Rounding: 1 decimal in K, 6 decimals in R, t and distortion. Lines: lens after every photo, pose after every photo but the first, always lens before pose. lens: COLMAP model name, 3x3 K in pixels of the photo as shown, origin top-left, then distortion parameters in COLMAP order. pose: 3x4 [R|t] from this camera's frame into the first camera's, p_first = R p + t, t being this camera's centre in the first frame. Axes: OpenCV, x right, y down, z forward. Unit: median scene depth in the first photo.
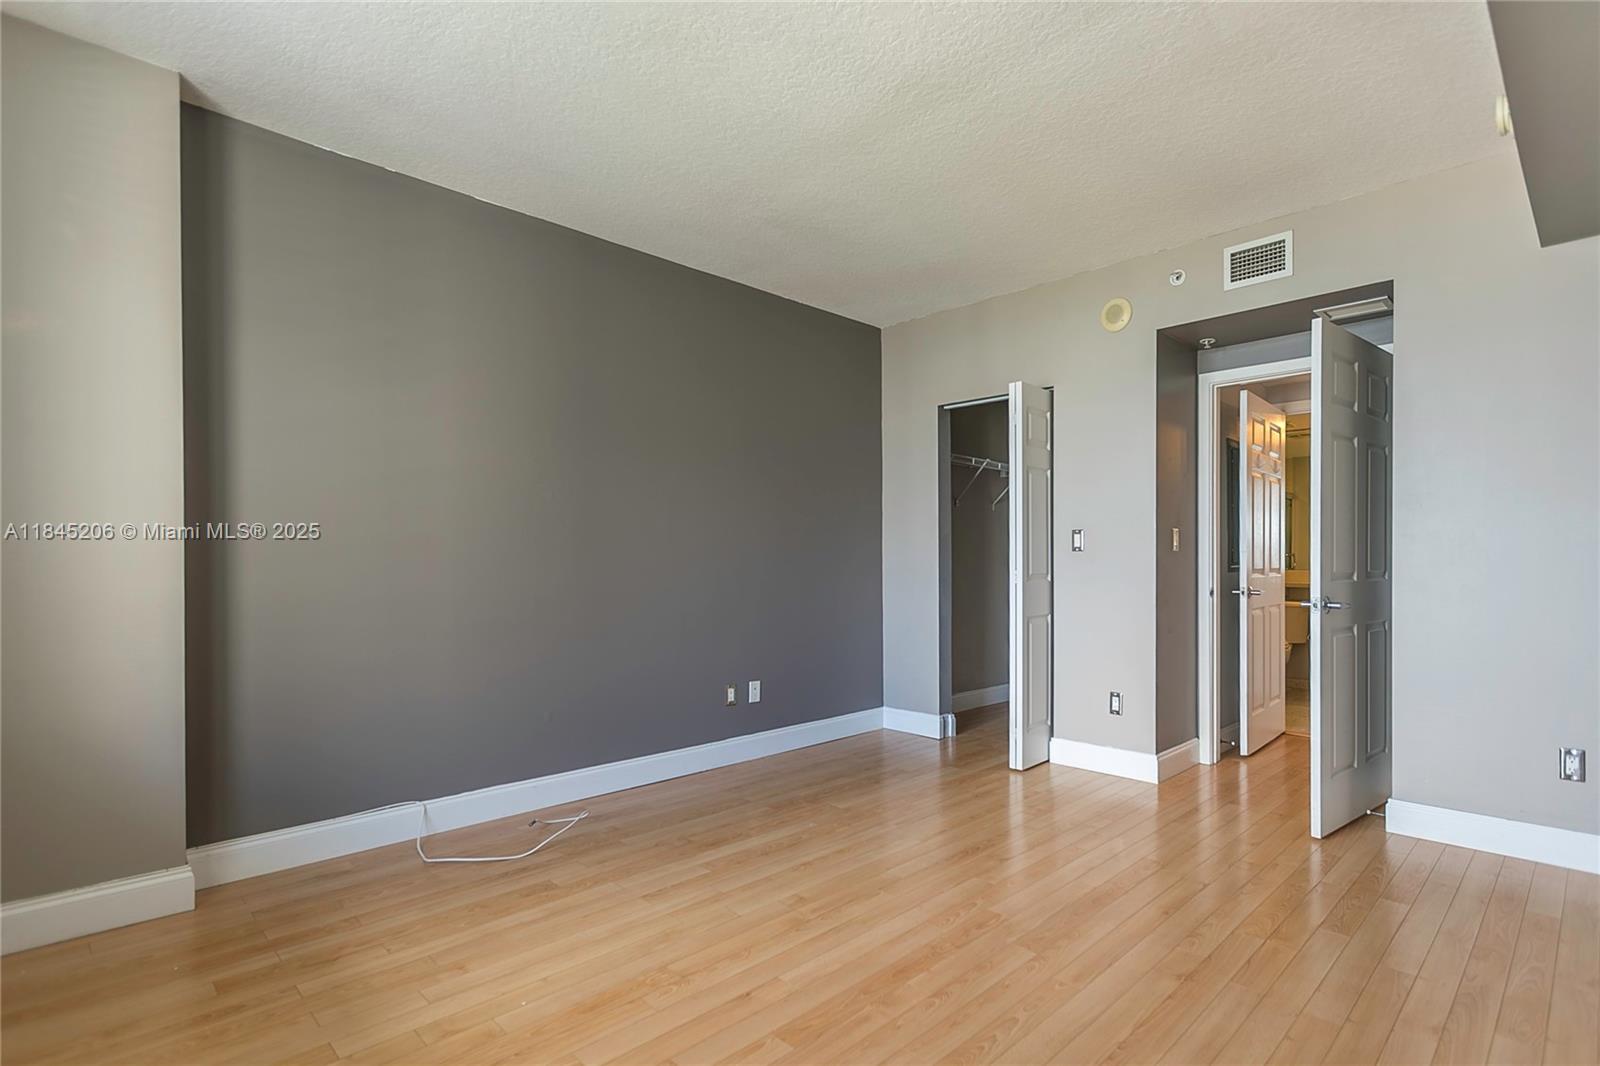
lens RADIAL K [[770.0, 0, 904.3], [0, 770.0, 565.6], [0, 0, 1]] dist [0.011739, -0.000390]
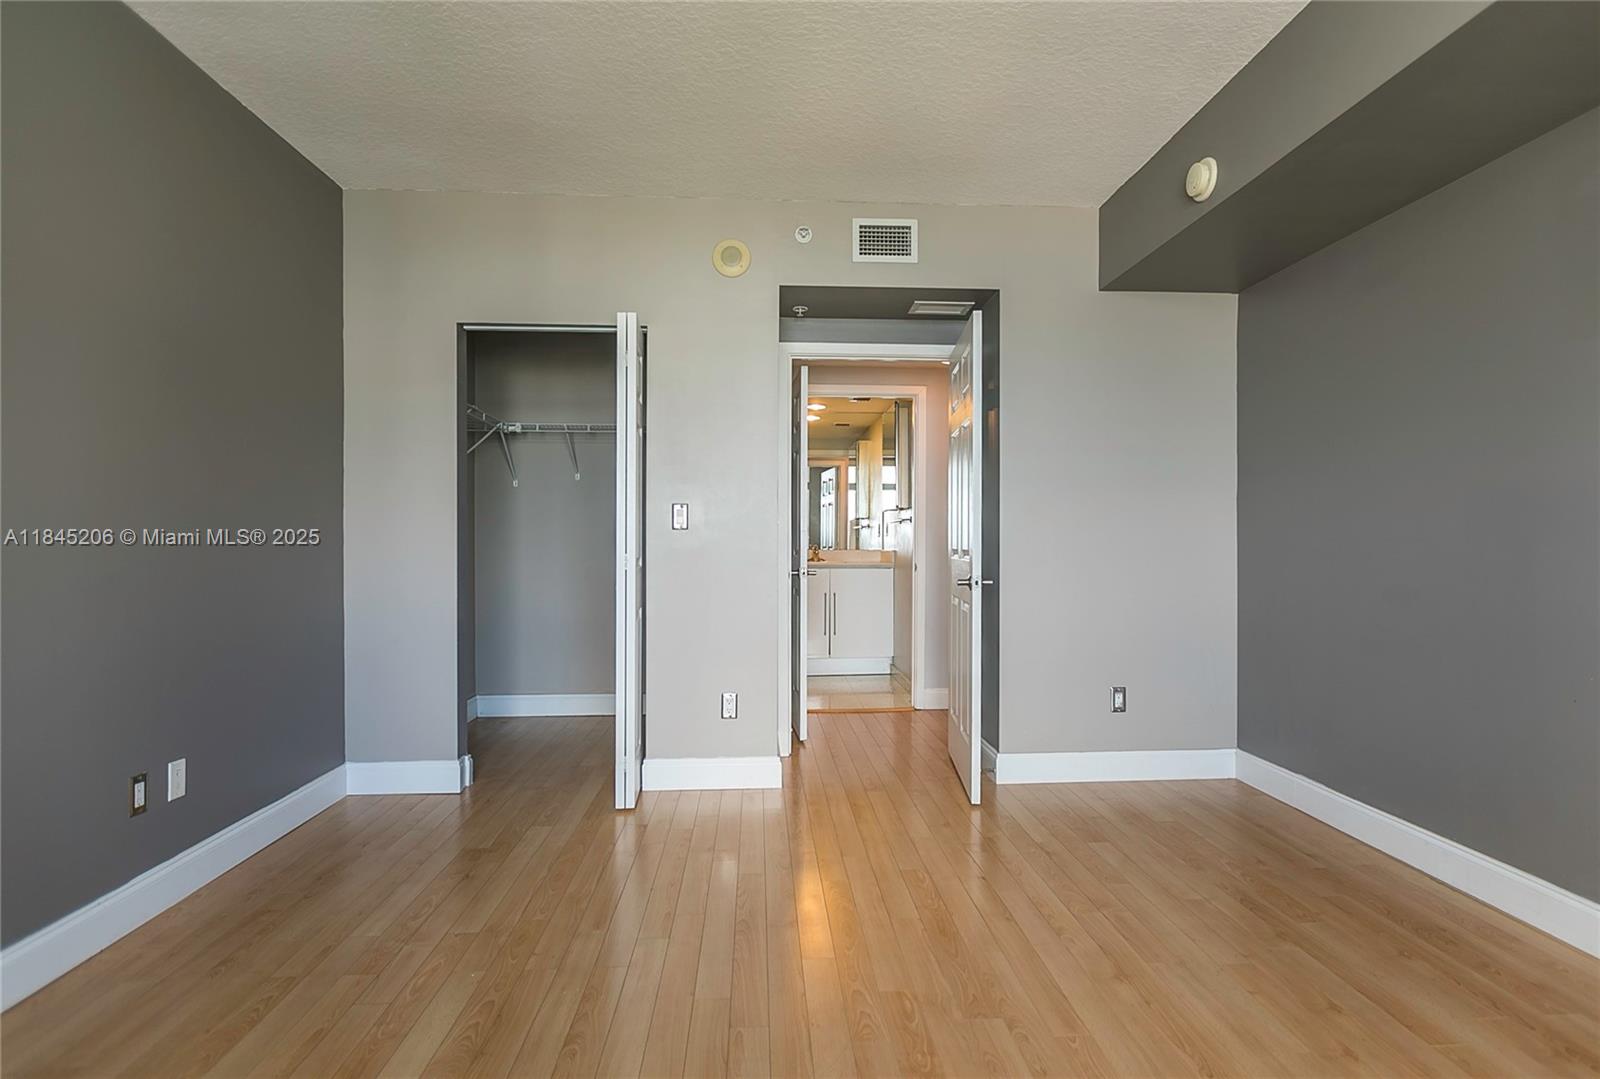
lens RADIAL K [[828.0, 0, 800.0], [0, 828.0, 539.5], [0, 0, 1]] dist [-0.000182, 0.000154]
pose [[0.700070, -0.000773, 0.714074, -0.333387], [0.006066, 0.999970, -0.004864, -0.002701], [-0.714048, 0.007737, 0.700054, 0.290313]]
